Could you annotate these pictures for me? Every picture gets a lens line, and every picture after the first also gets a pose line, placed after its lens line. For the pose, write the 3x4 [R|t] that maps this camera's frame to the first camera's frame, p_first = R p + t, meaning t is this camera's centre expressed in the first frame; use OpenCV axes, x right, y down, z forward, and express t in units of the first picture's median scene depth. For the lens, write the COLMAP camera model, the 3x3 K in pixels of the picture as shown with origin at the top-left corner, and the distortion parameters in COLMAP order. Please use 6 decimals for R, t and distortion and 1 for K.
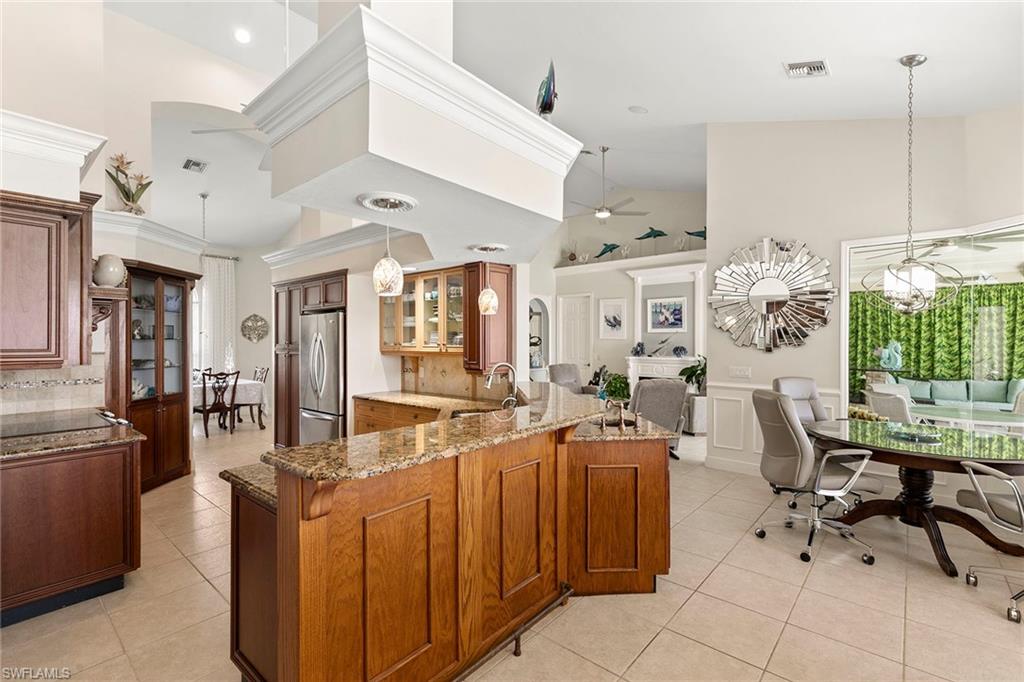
lens RADIAL K [[456.9, 0, 512.7], [0, 456.9, 339.4], [0, 0, 1]] dist [0.001799, 0.000504]
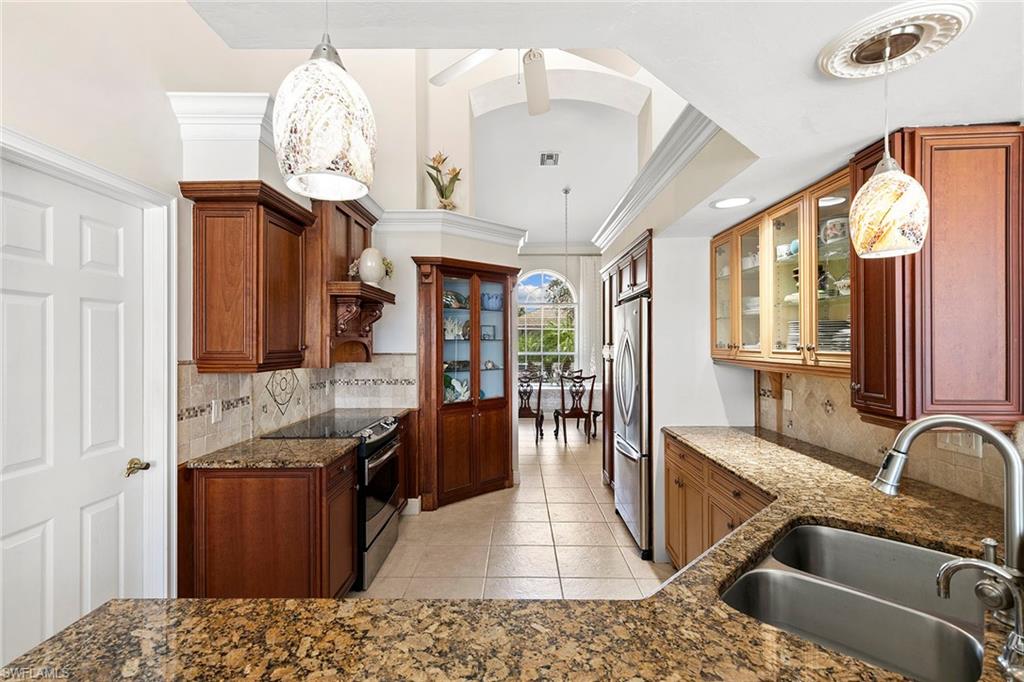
lens RADIAL K [[474.8, 0, 510.3], [0, 474.8, 340.0], [0, 0, 1]] dist [0.011734, -0.000079]
pose [[0.641580, -0.004110, -0.767045, 0.021567], [0.004325, 0.999989, -0.001741, 0.001499], [0.767044, -0.002201, 0.641591, 0.391044]]
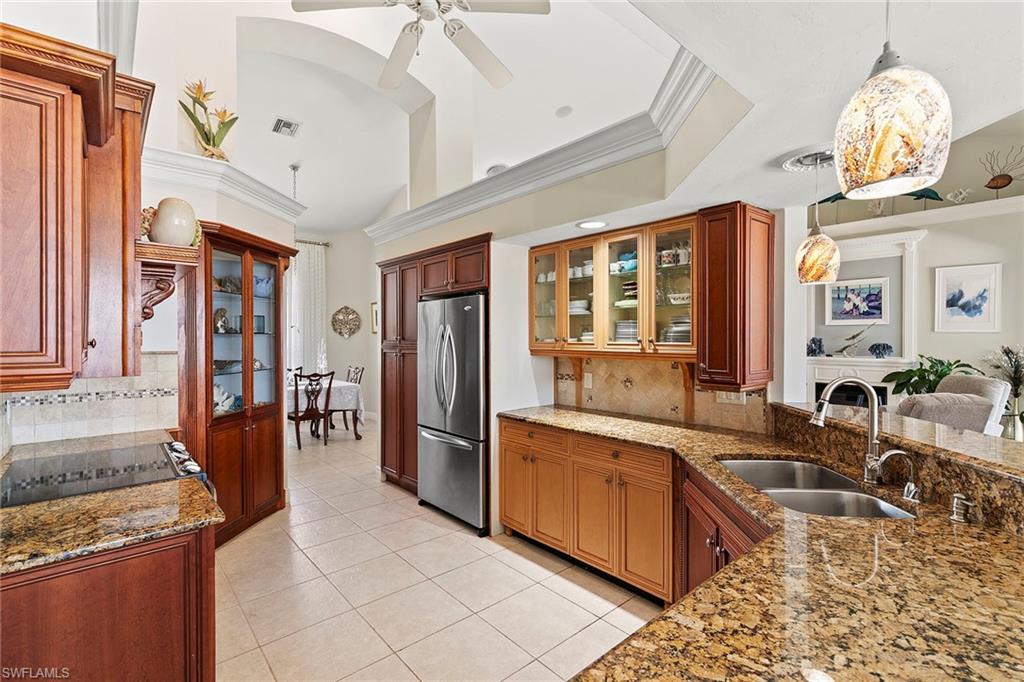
lens RADIAL K [[463.8, 0, 511.7], [0, 463.8, 337.0], [0, 0, 1]] dist [0.005924, -0.000135]
pose [[0.989789, -0.000027, -0.142541, -0.214015], [0.000675, 0.999990, 0.004496, 0.002011], [0.142540, -0.004546, 0.989779, 0.279975]]
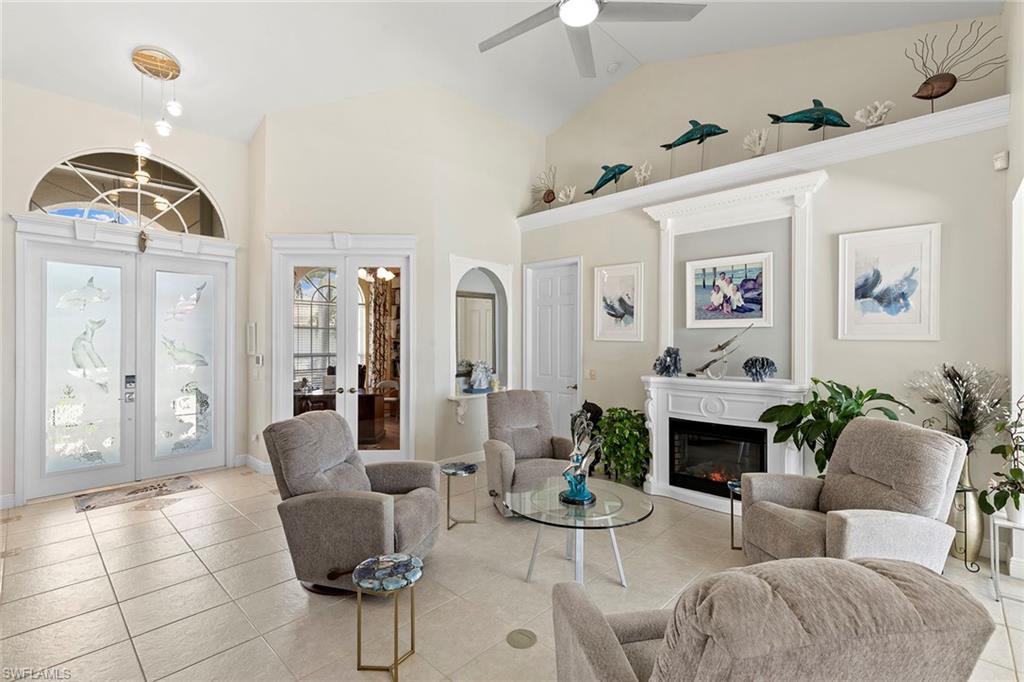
lens RADIAL K [[456.9, 0, 512.7], [0, 456.9, 339.4], [0, 0, 1]] dist [0.001799, 0.000504]
pose [[0.998968, 0.001438, -0.045407, 0.238112], [-0.001411, 0.999999, 0.000620, -0.005012], [0.045408, -0.000555, 0.998968, 0.913994]]
